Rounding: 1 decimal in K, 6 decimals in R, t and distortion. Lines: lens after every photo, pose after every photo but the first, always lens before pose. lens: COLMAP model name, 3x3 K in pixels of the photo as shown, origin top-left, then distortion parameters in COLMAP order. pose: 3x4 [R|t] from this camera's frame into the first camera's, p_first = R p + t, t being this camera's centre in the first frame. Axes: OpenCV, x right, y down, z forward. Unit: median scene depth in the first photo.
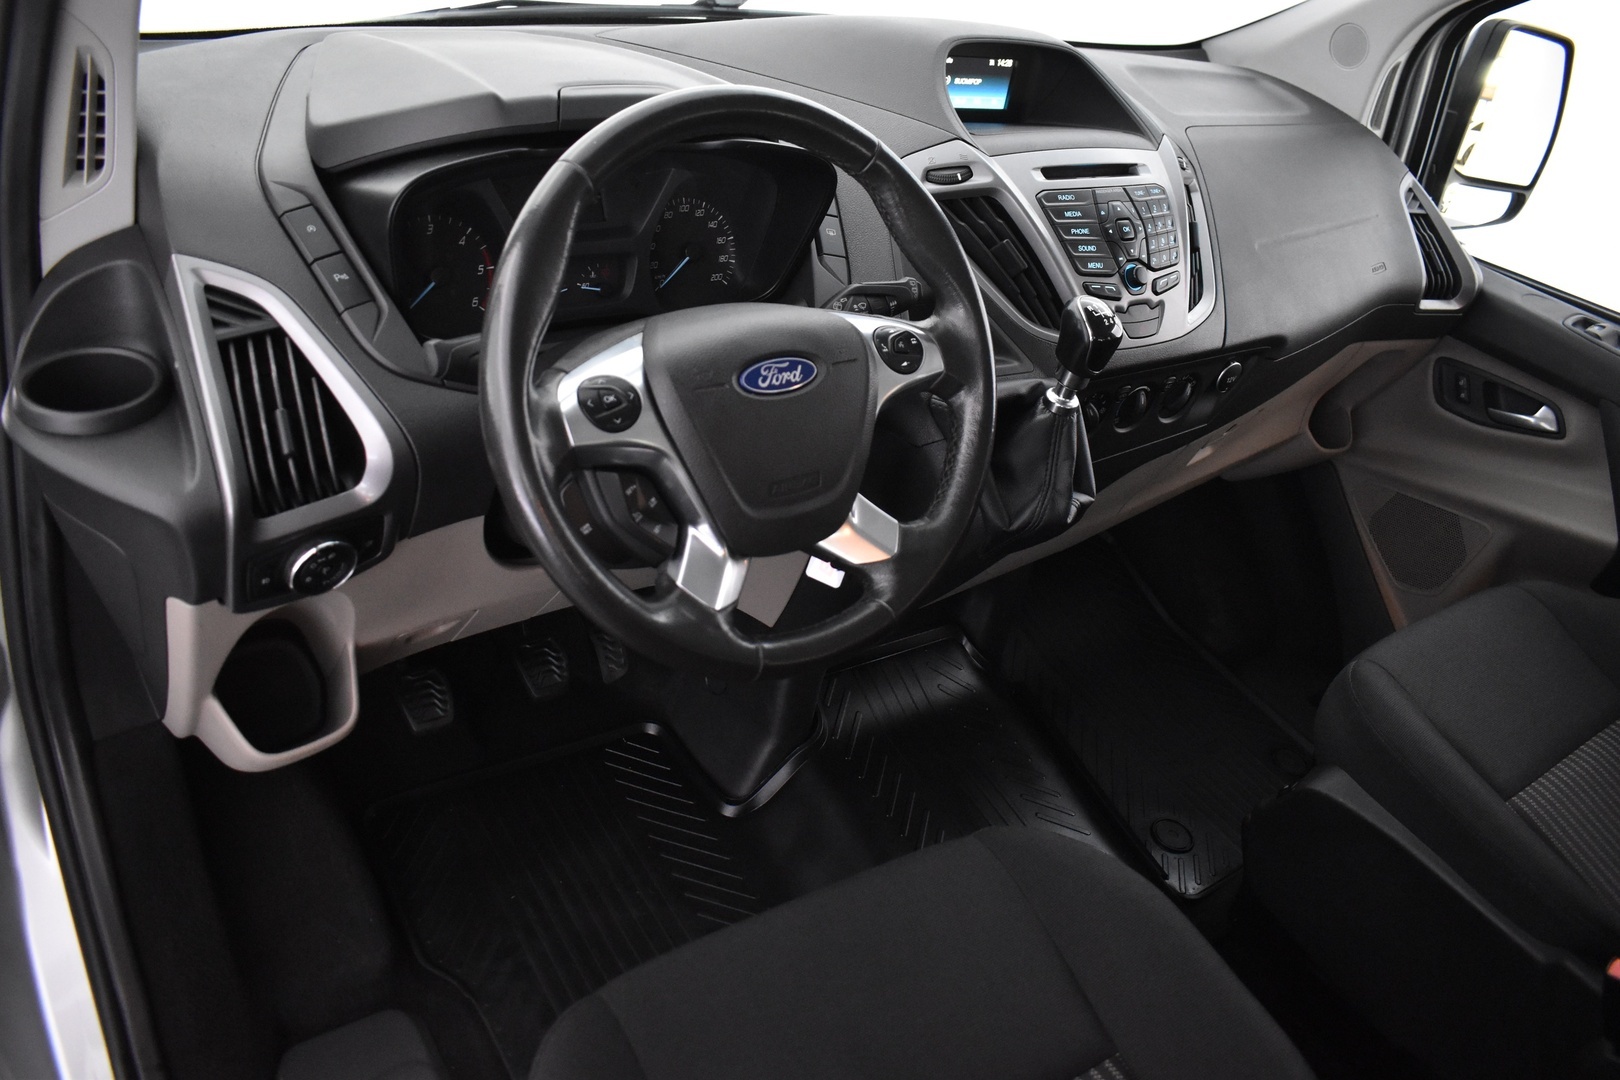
lens RADIAL K [[1262.3, 0, 811.3], [0, 1262.3, 528.6], [0, 0, 1]] dist [-0.081999, 0.006014]
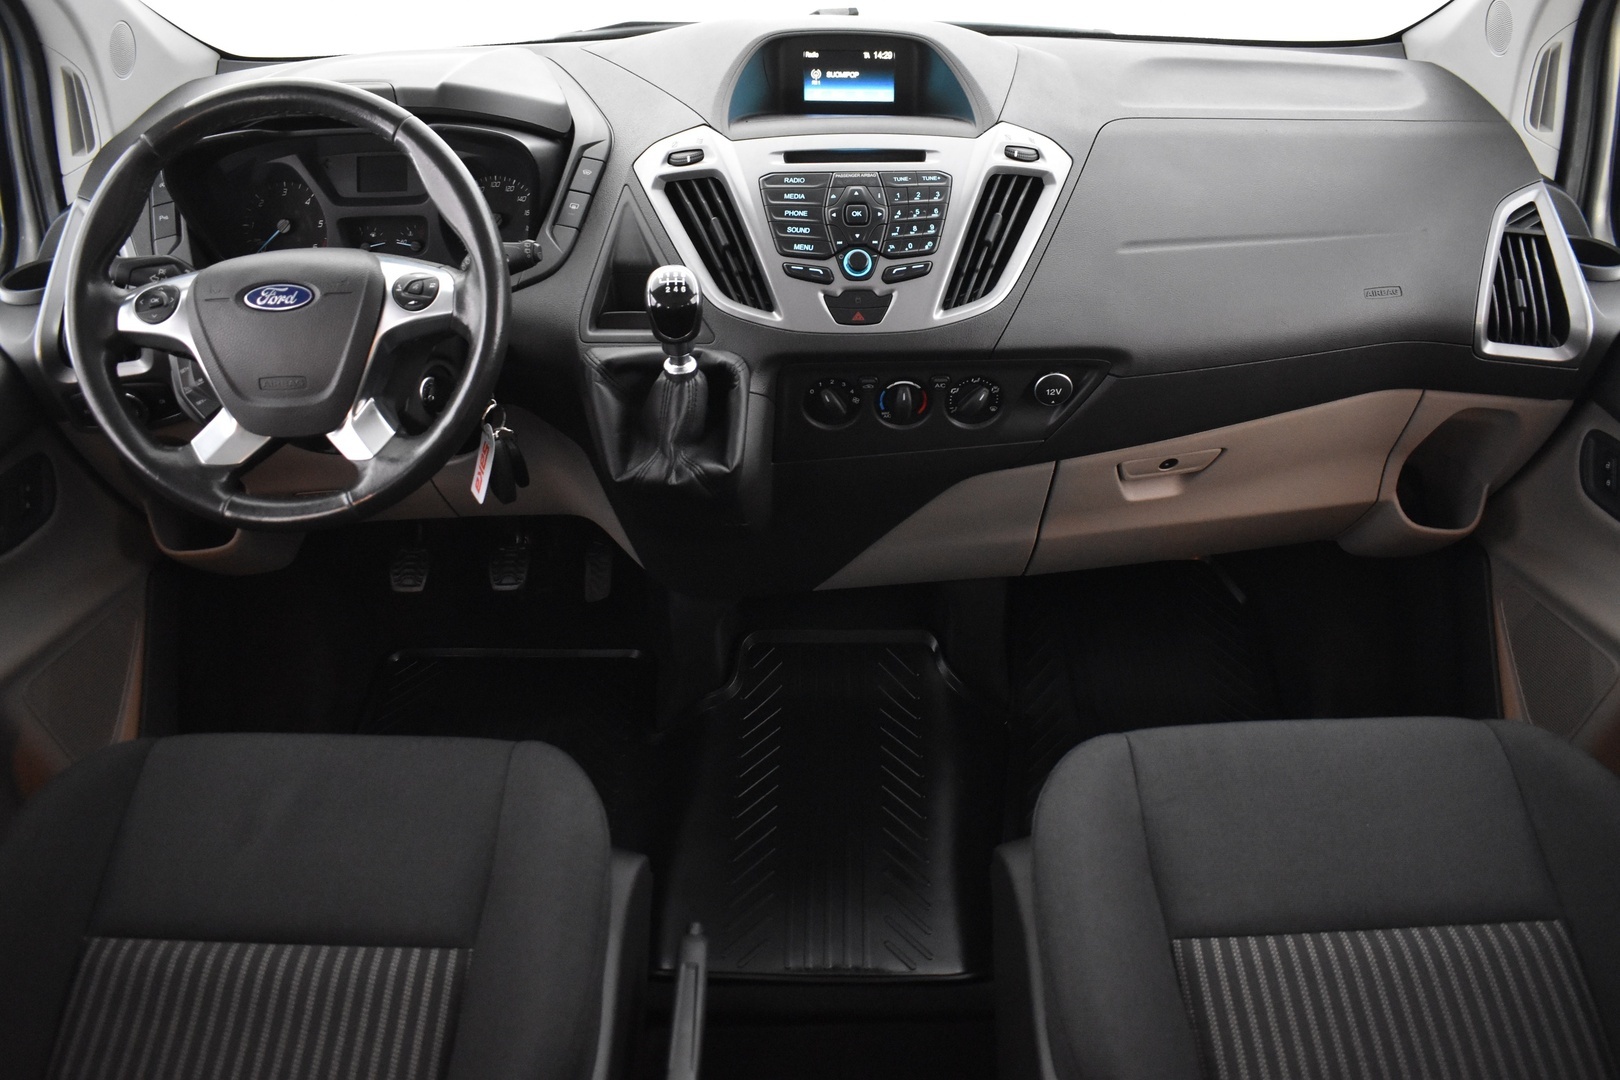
lens RADIAL K [[1262.3, 0, 811.3], [0, 1262.3, 528.6], [0, 0, 1]] dist [-0.081999, 0.006014]
pose [[0.810250, 0.169725, -0.560971, 0.839807], [-0.185857, 0.982157, 0.028711, -0.018484], [0.555834, 0.080997, 0.827338, 0.187221]]
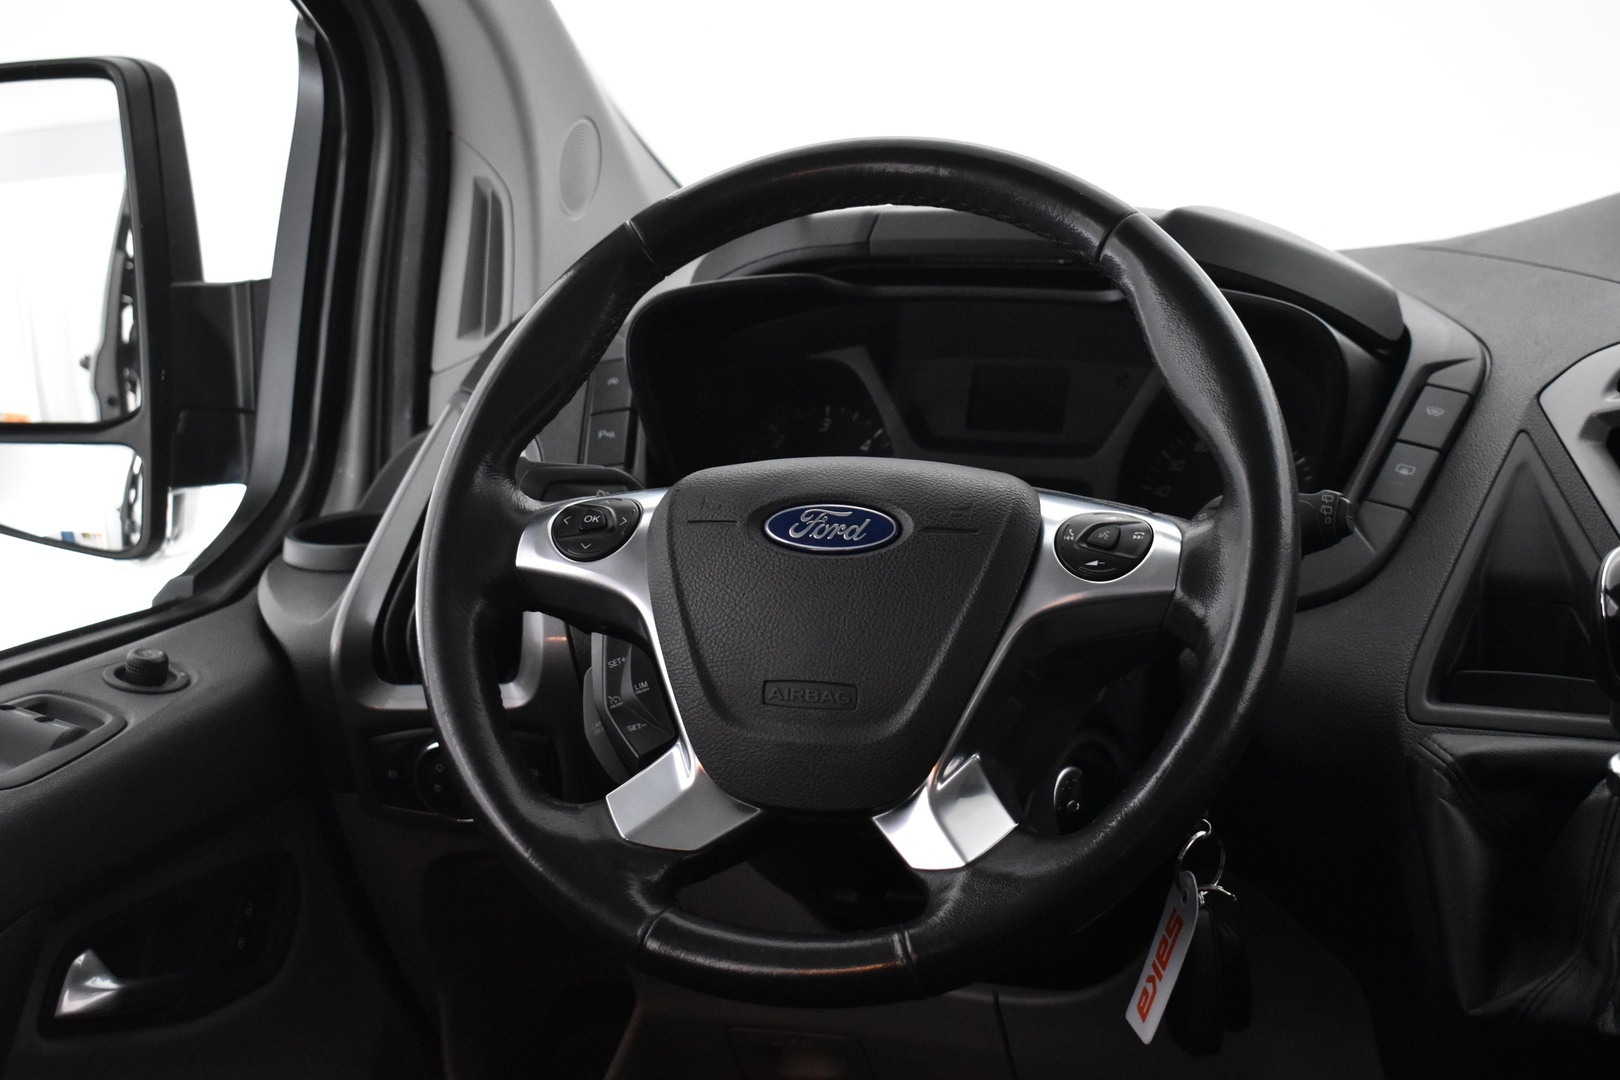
lens RADIAL K [[2456.0, 0, 810.0], [0, 2456.0, 540.0], [0, 0, 1]] dist [-0.036426, 0.002256]
pose [[0.574552, 0.004534, -0.818456, 0.715807], [-0.337951, 0.912074, -0.232187, 0.129611], [0.745439, 0.410001, 0.525566, 0.231971]]
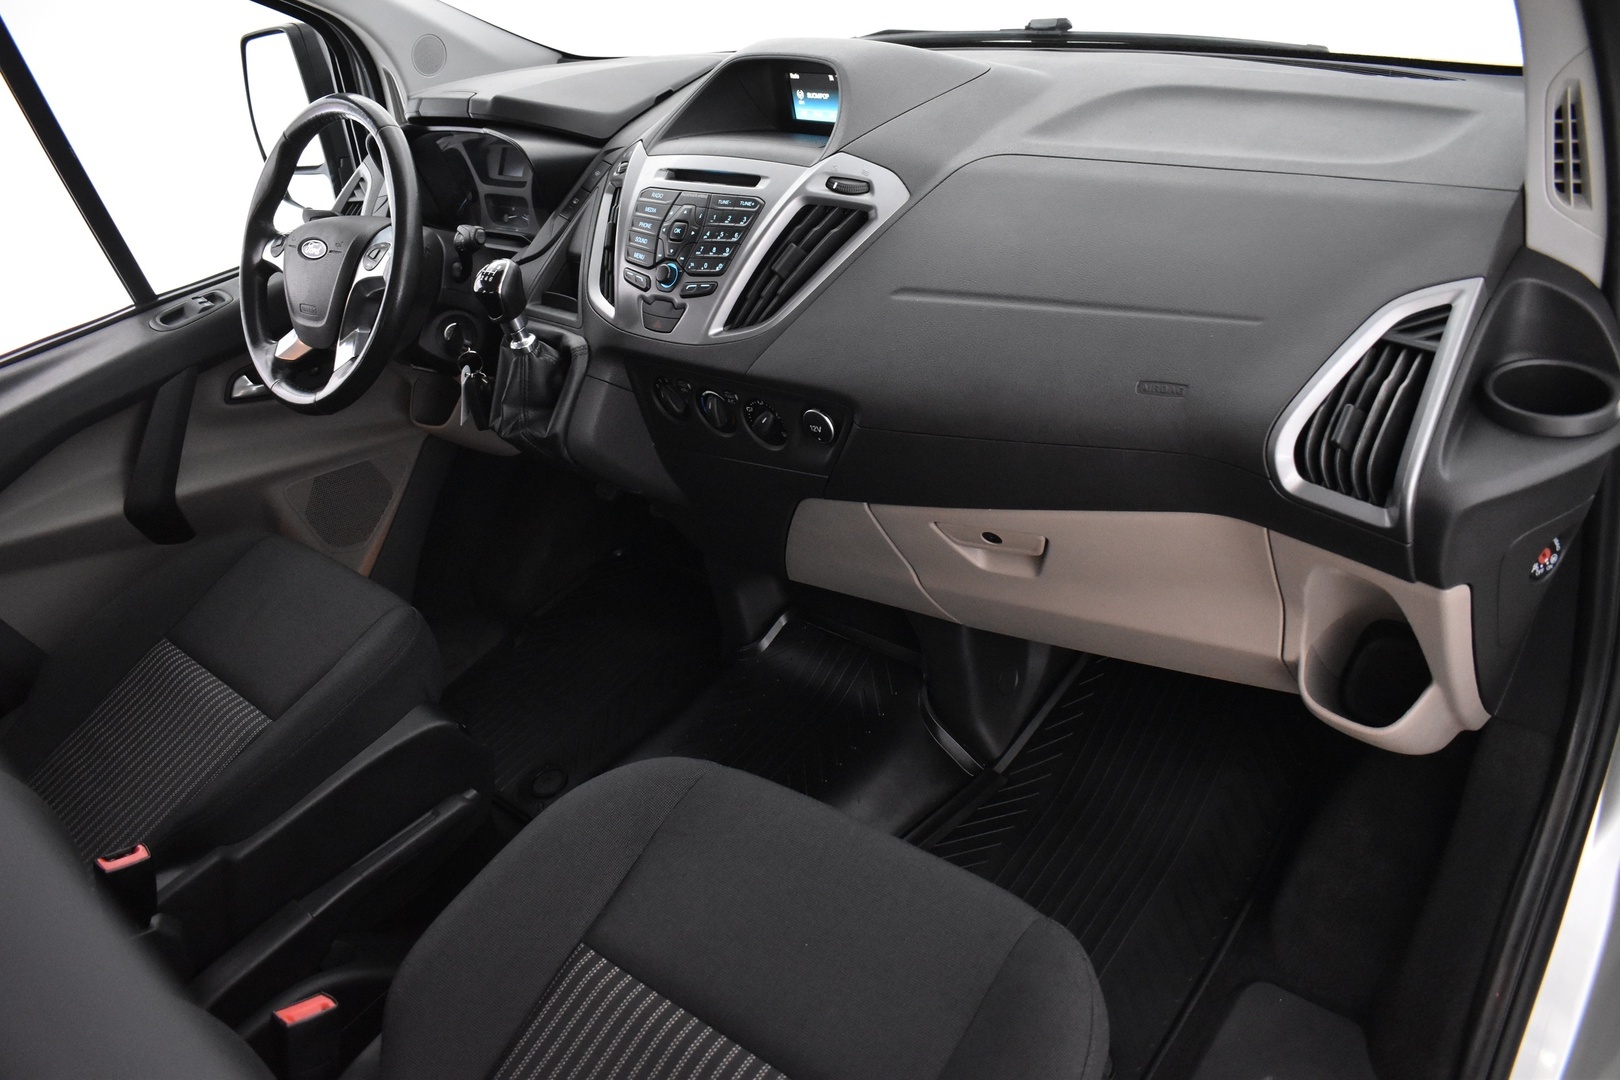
lens RADIAL K [[1187.1, 0, 810.0], [0, 1187.1, 540.0], [0, 0, 1]] dist [-0.075045, 0.004315]
pose [[0.212314, 0.350739, -0.912088, 1.326916], [-0.343756, 0.900518, 0.266270, -0.317286], [0.914743, 0.257003, 0.311761, 0.877392]]
